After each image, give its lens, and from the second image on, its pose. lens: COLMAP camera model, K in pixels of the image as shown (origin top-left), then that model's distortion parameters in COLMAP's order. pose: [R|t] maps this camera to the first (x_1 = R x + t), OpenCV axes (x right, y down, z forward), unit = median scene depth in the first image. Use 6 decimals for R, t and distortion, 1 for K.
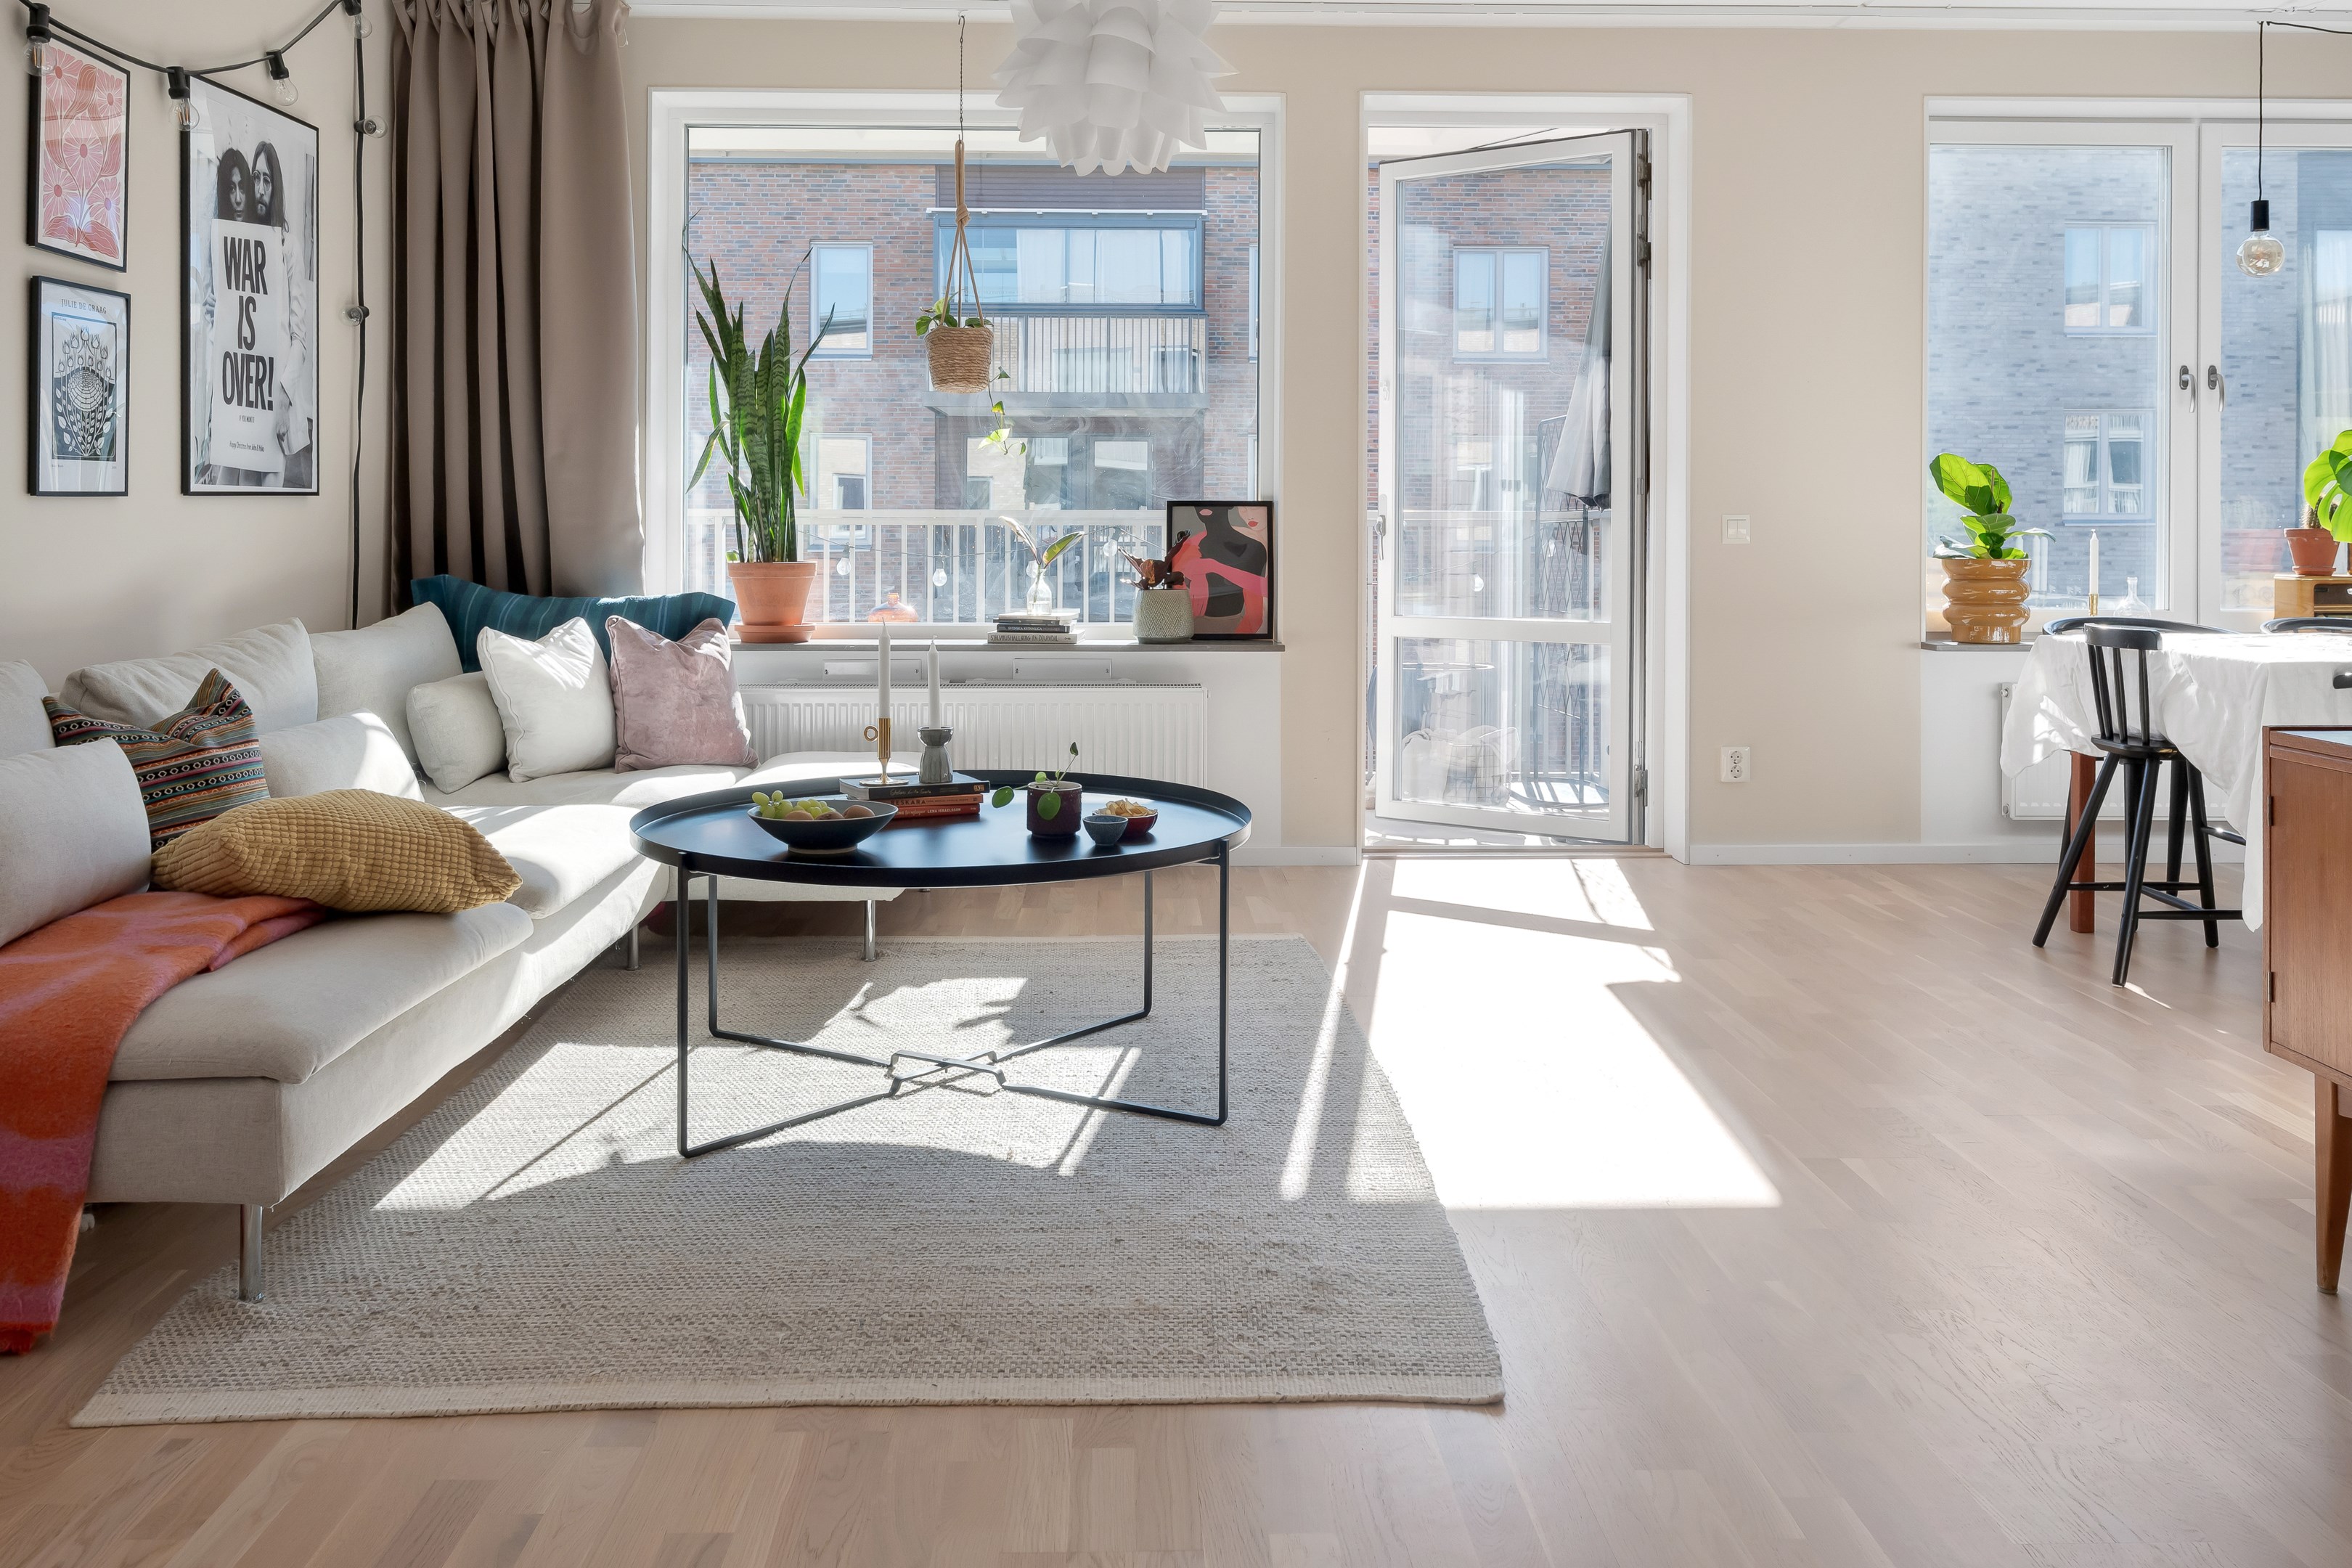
lens RADIAL K [[1780.9, 0, 1168.4], [0, 1780.9, 526.6], [0, 0, 1]] dist [-0.000708, -0.000759]
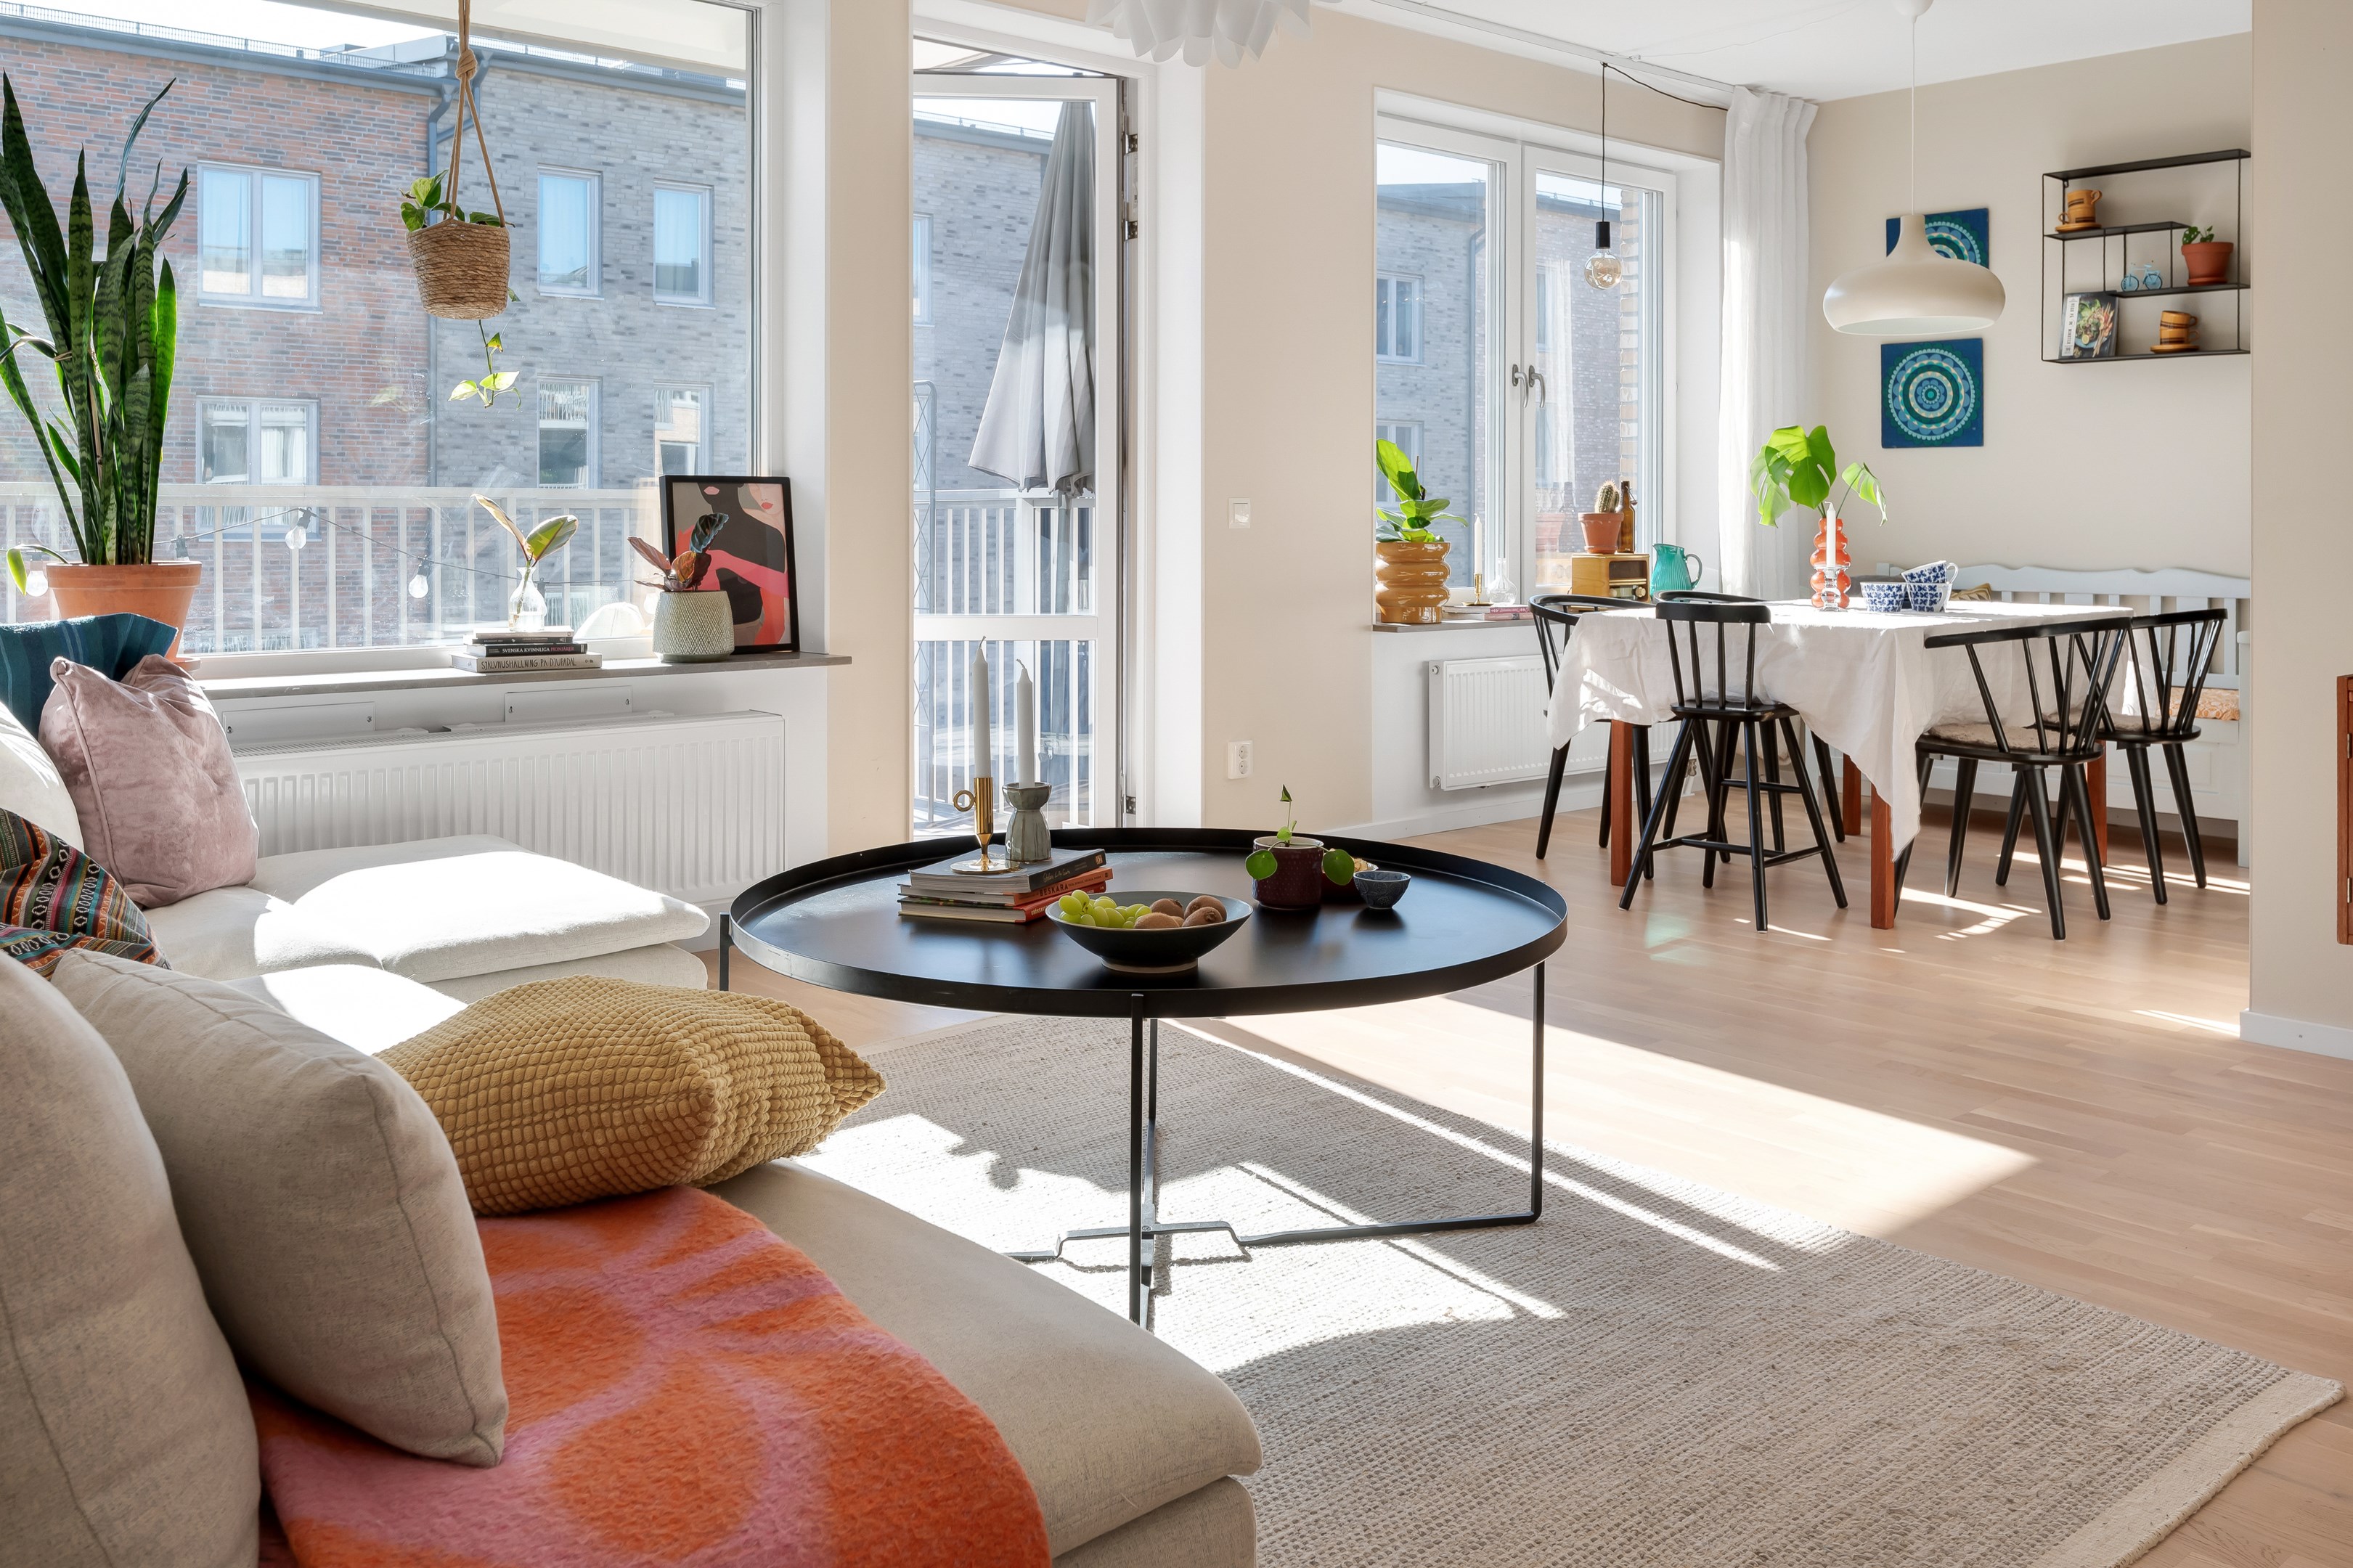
lens RADIAL K [[1956.9, 0, 1186.5], [0, 1956.9, 506.5], [0, 0, 1]] dist [-0.001586, 0.001118]
pose [[0.763617, 0.002923, 0.645663, -0.378593], [-0.001899, 0.999996, -0.002282, 0.000457], [-0.645667, 0.000516, 0.763619, 0.217819]]
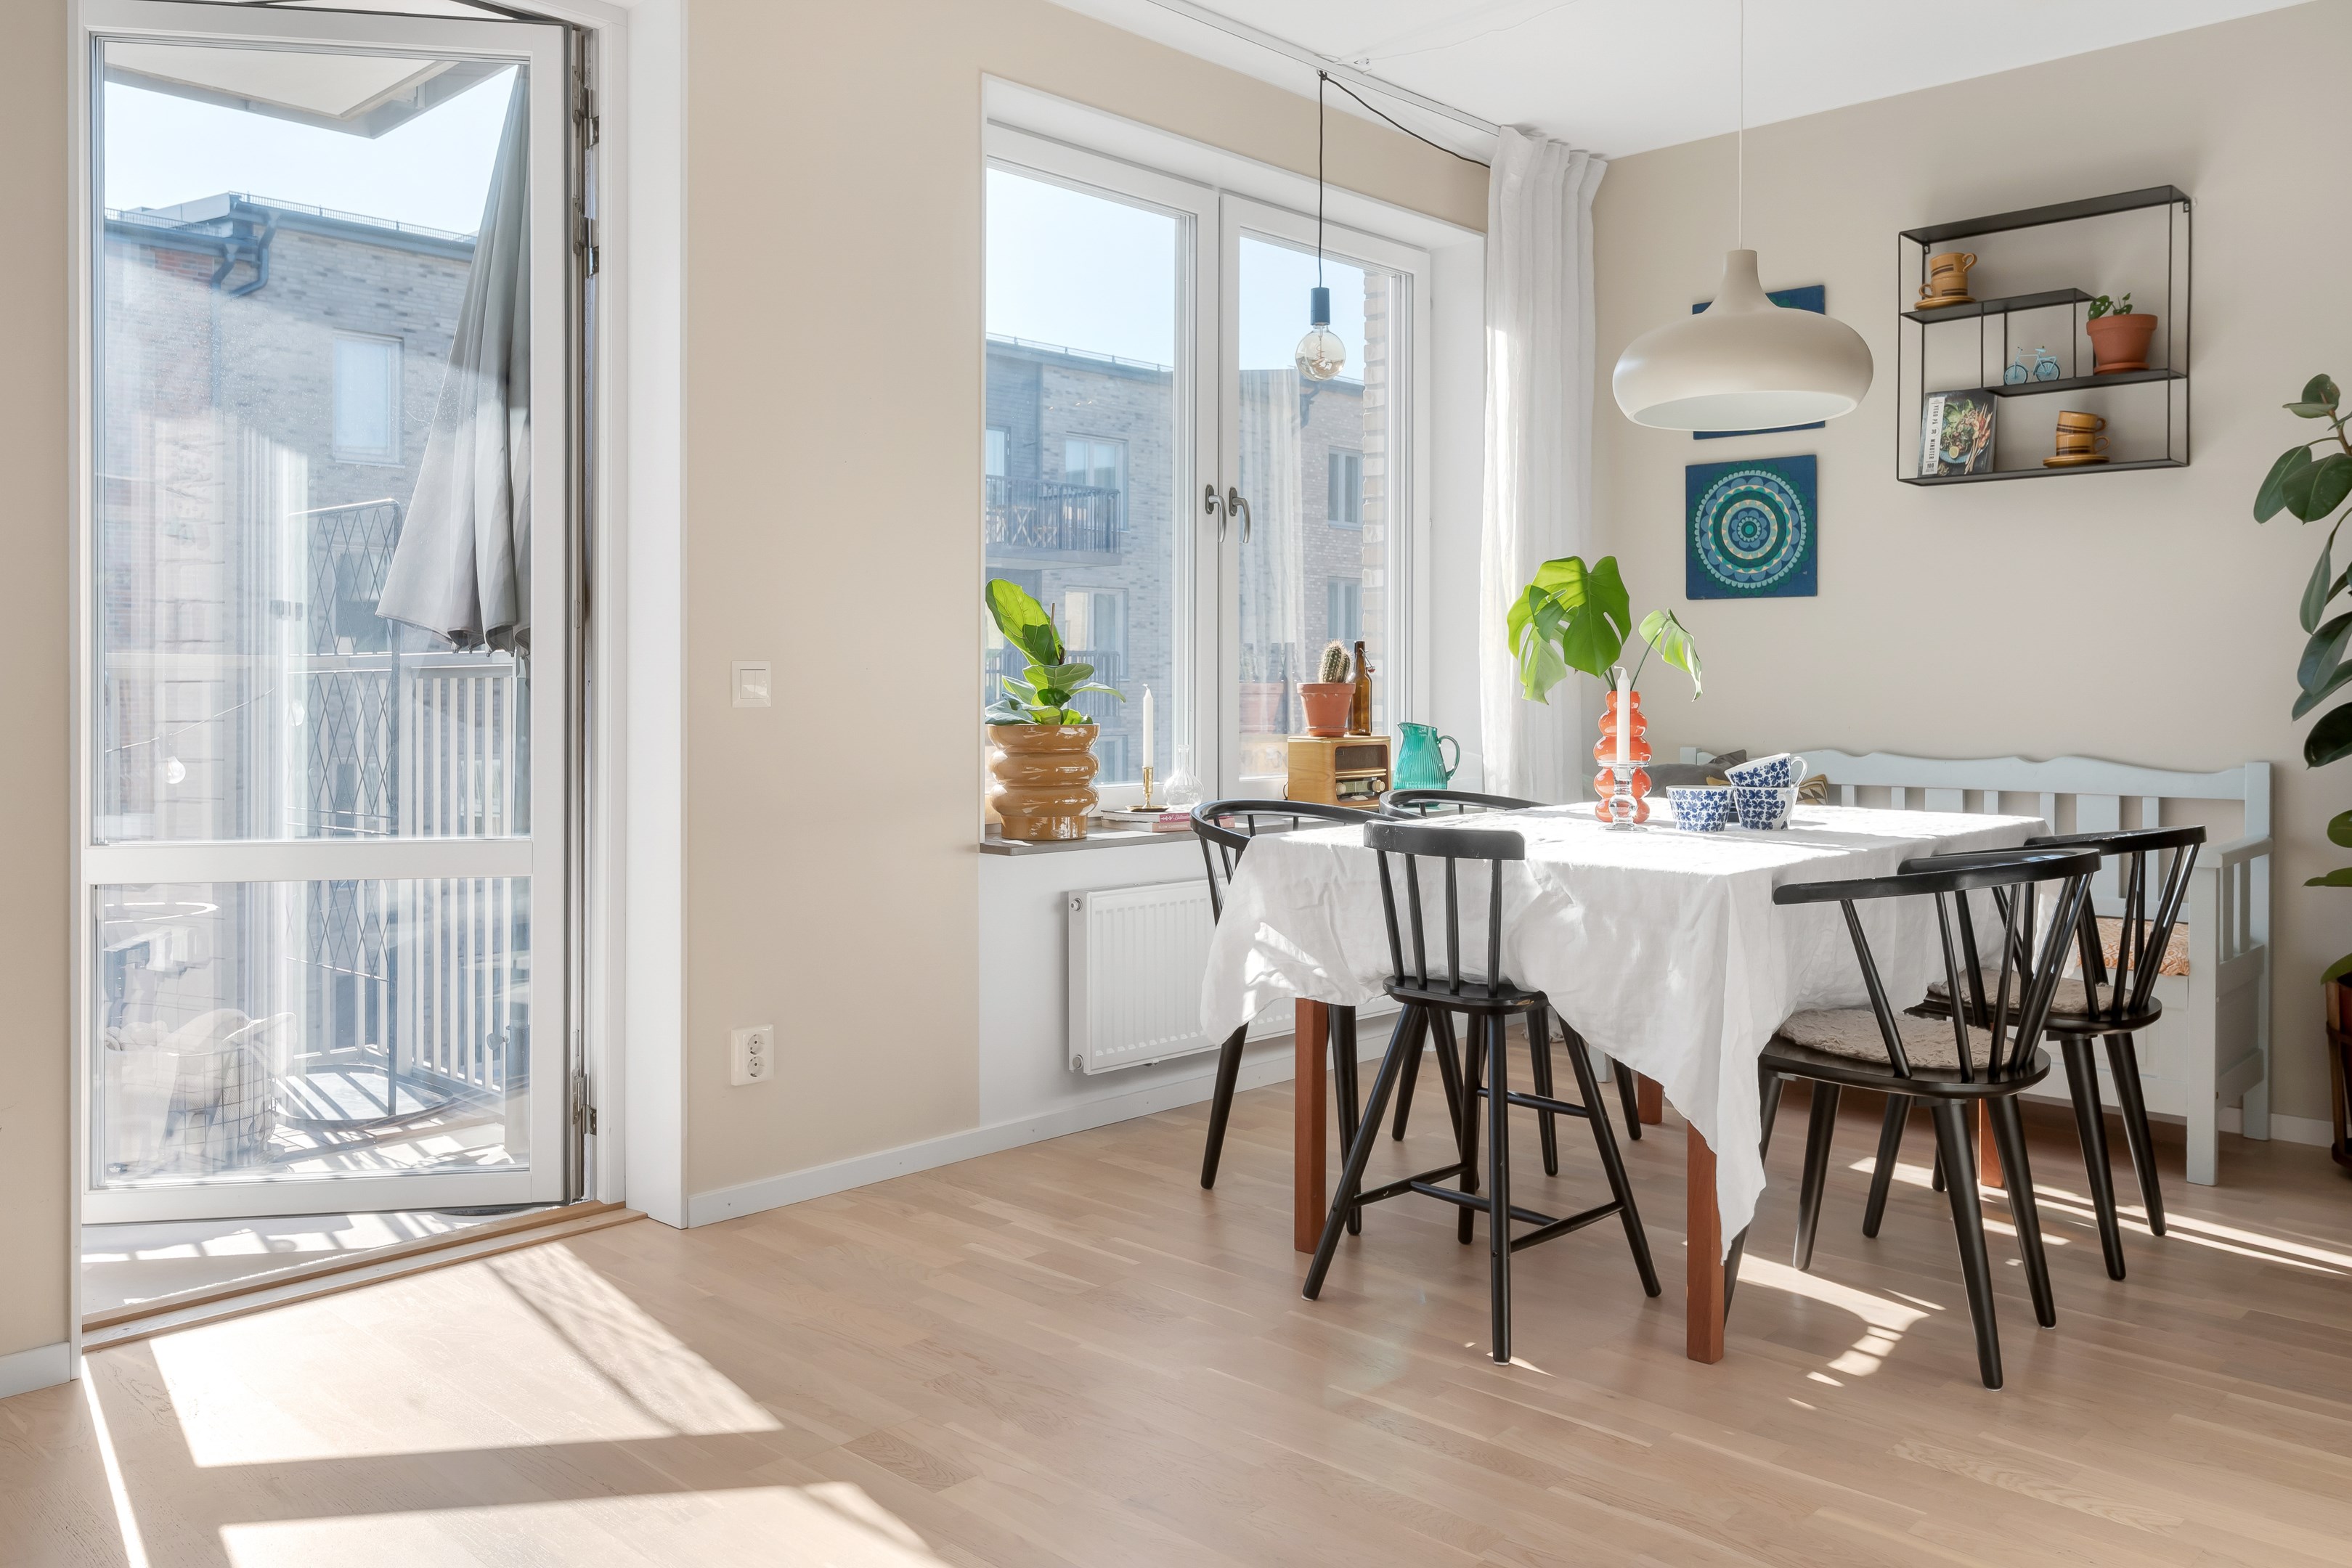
lens RADIAL K [[1789.1, 0, 1171.9], [0, 1789.1, 683.6], [0, 0, 1]] dist [0.002389, 0.007420]
pose [[0.715356, -0.000224, 0.698760, -0.019734], [-0.000853, 0.999999, 0.001194, 0.000488], [-0.698760, -0.001450, 0.715355, 0.438600]]
